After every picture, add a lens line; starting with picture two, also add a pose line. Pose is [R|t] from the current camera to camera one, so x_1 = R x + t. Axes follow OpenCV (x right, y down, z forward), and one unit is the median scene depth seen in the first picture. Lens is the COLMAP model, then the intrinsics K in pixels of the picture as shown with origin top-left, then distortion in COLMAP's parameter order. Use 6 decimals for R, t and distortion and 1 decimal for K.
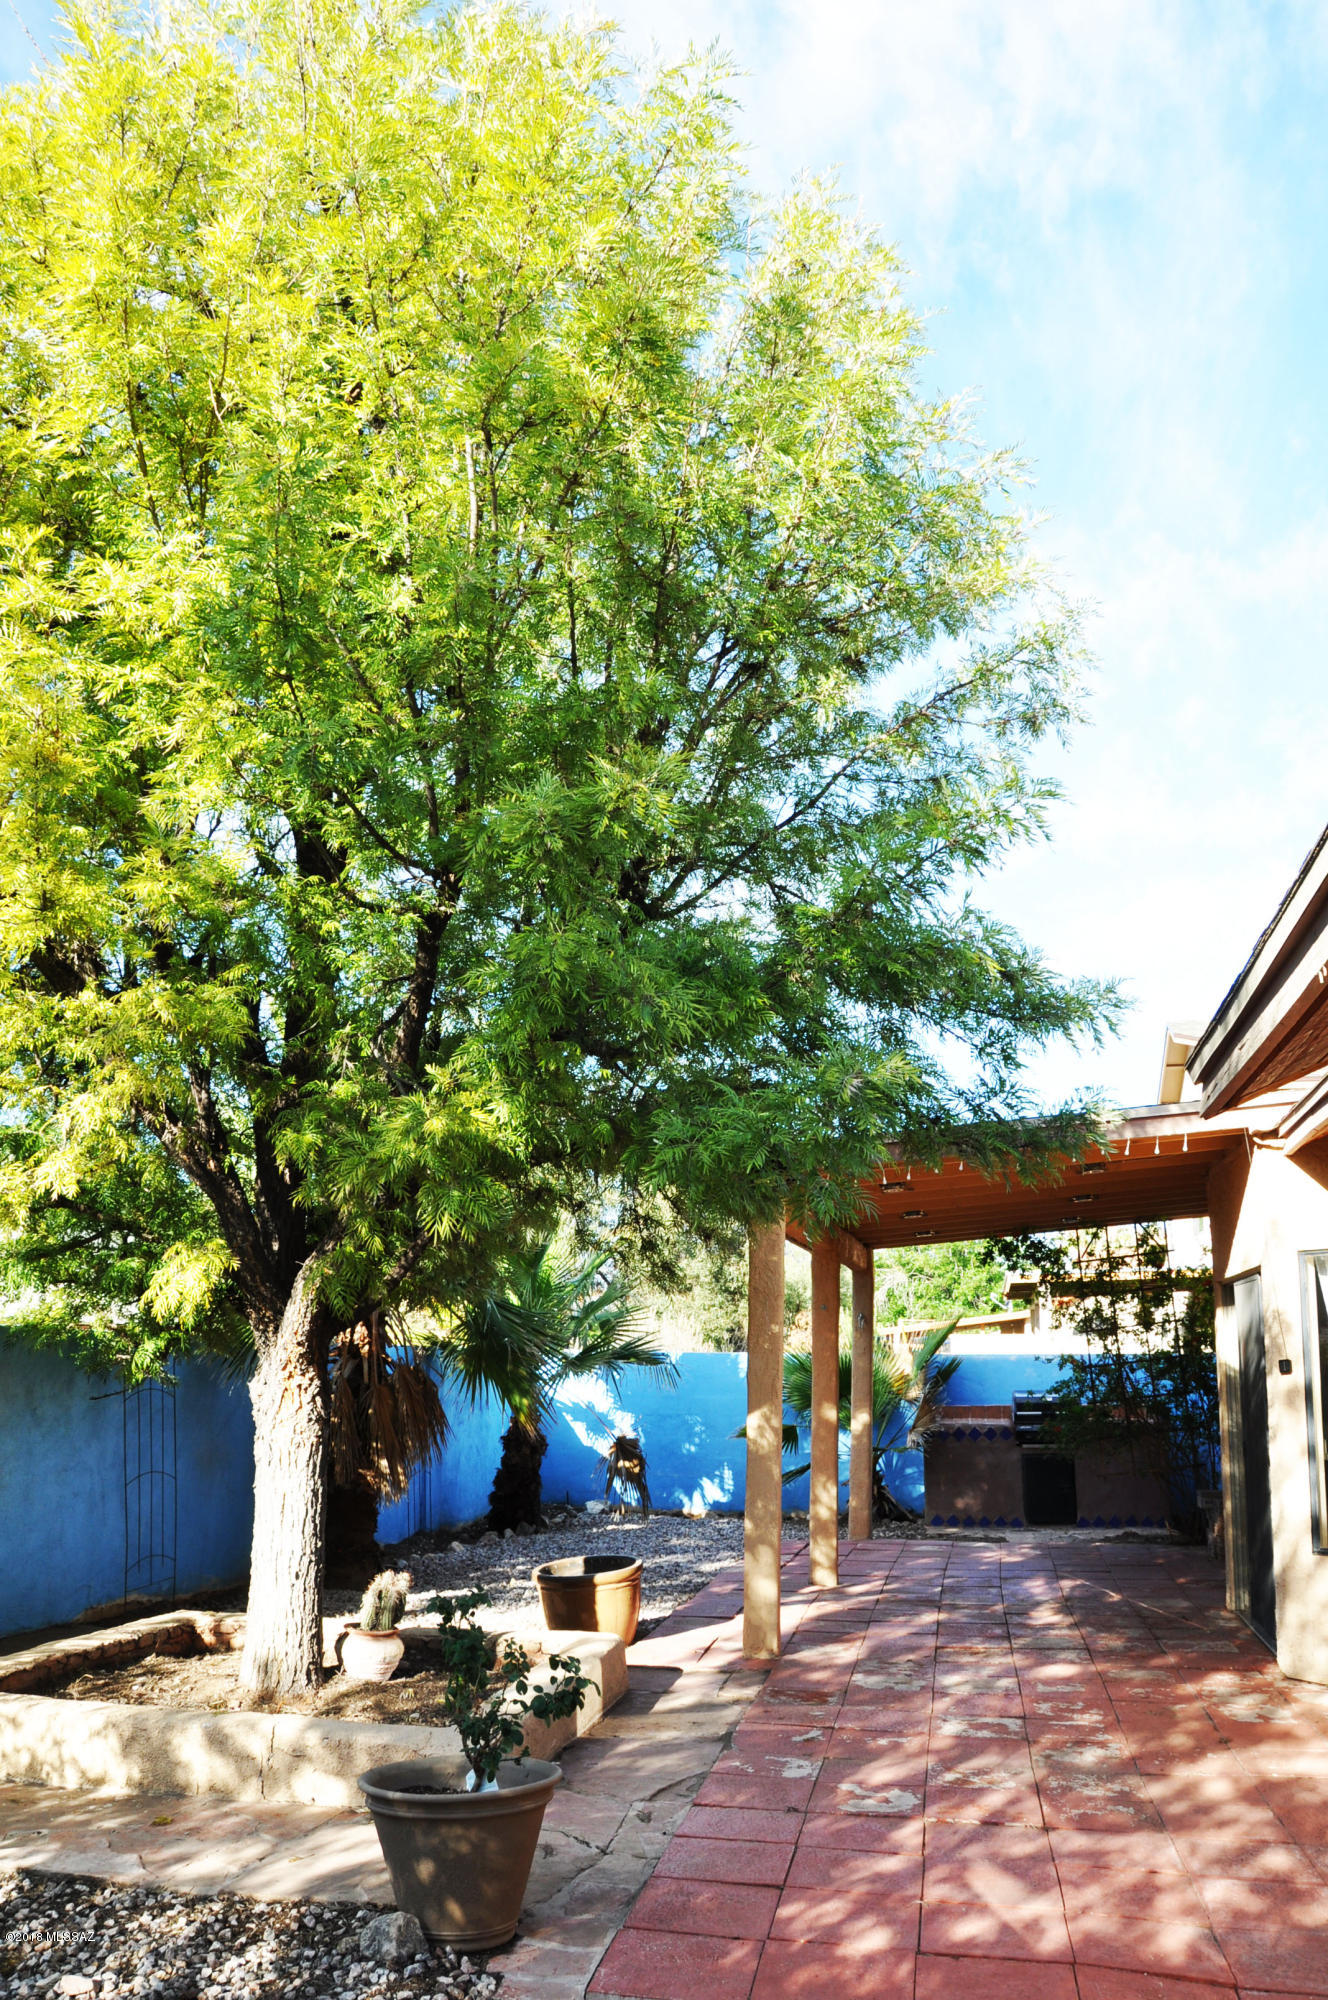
lens RADIAL K [[1555.8, 0, 664.0], [0, 1555.8, 1000.0], [0, 0, 1]] dist [-0.156386, 0.097667]
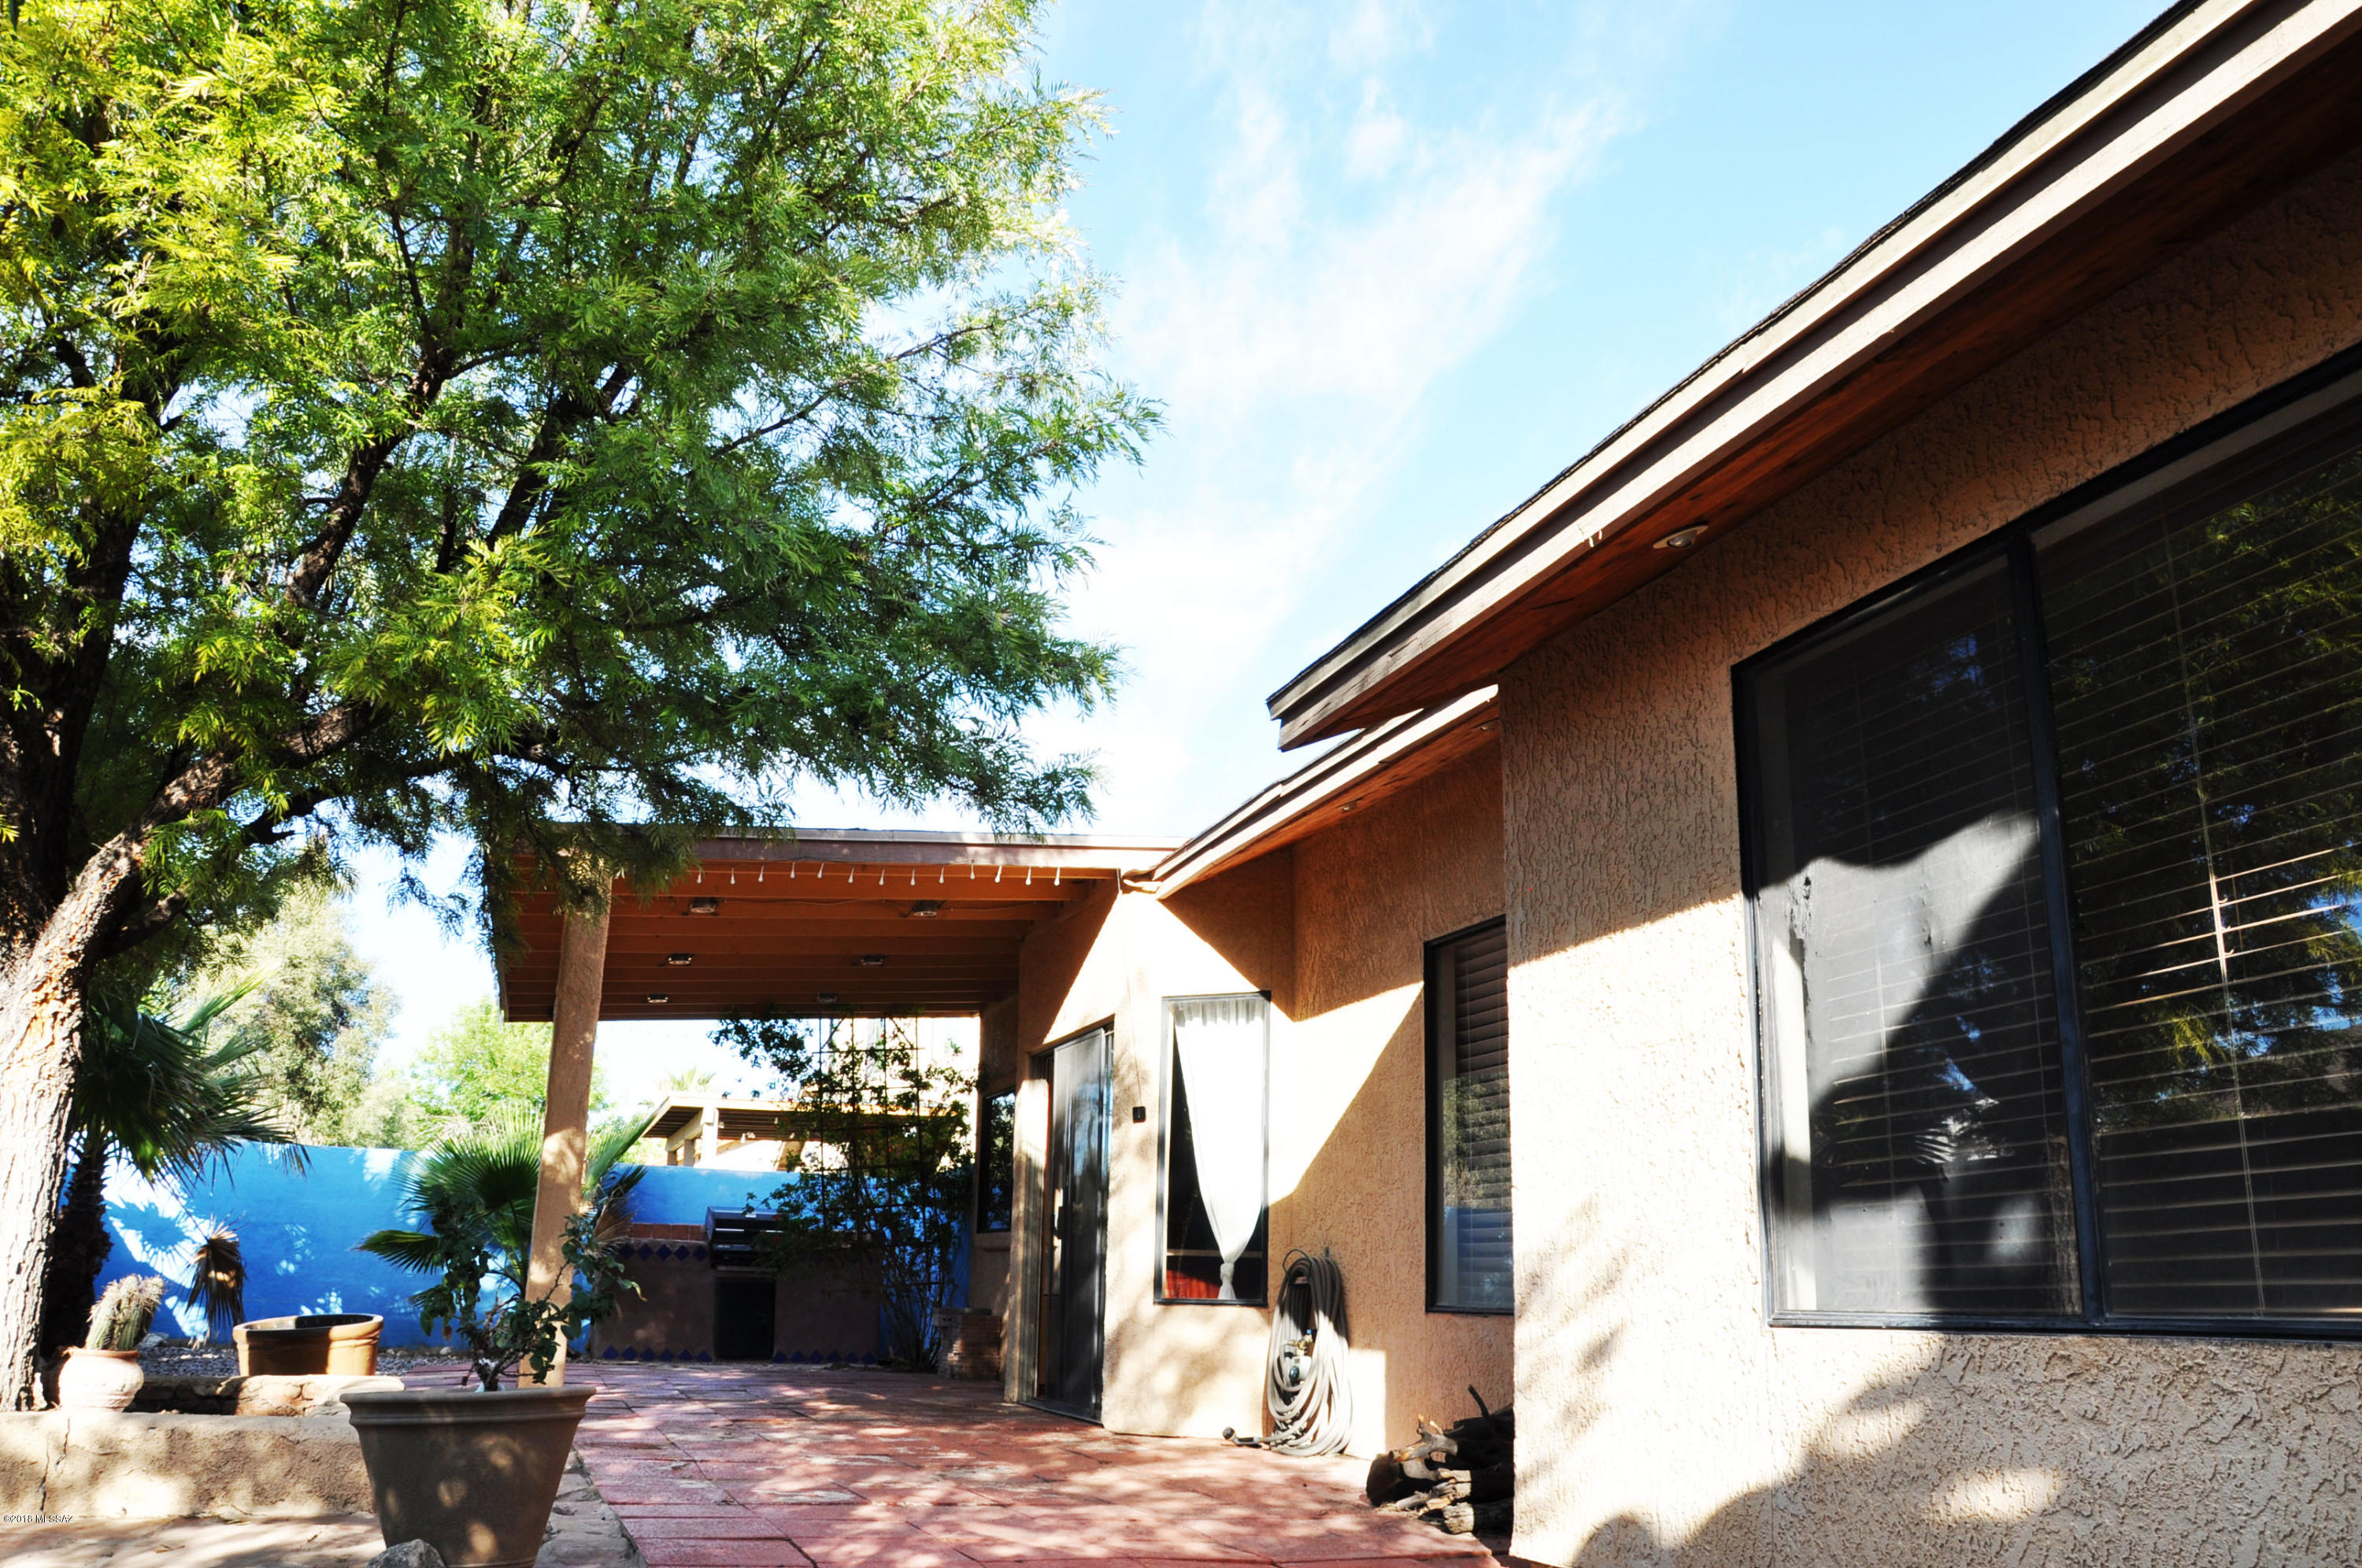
lens RADIAL K [[1837.1, 0, 1181.0], [0, 1837.1, 784.0], [0, 0, 1]] dist [-0.156386, 0.097667]
pose [[0.851047, 0.143647, 0.505059, -0.187555], [-0.127050, 0.989605, -0.067374, 0.110056], [-0.509487, -0.006829, 0.860451, -0.018776]]
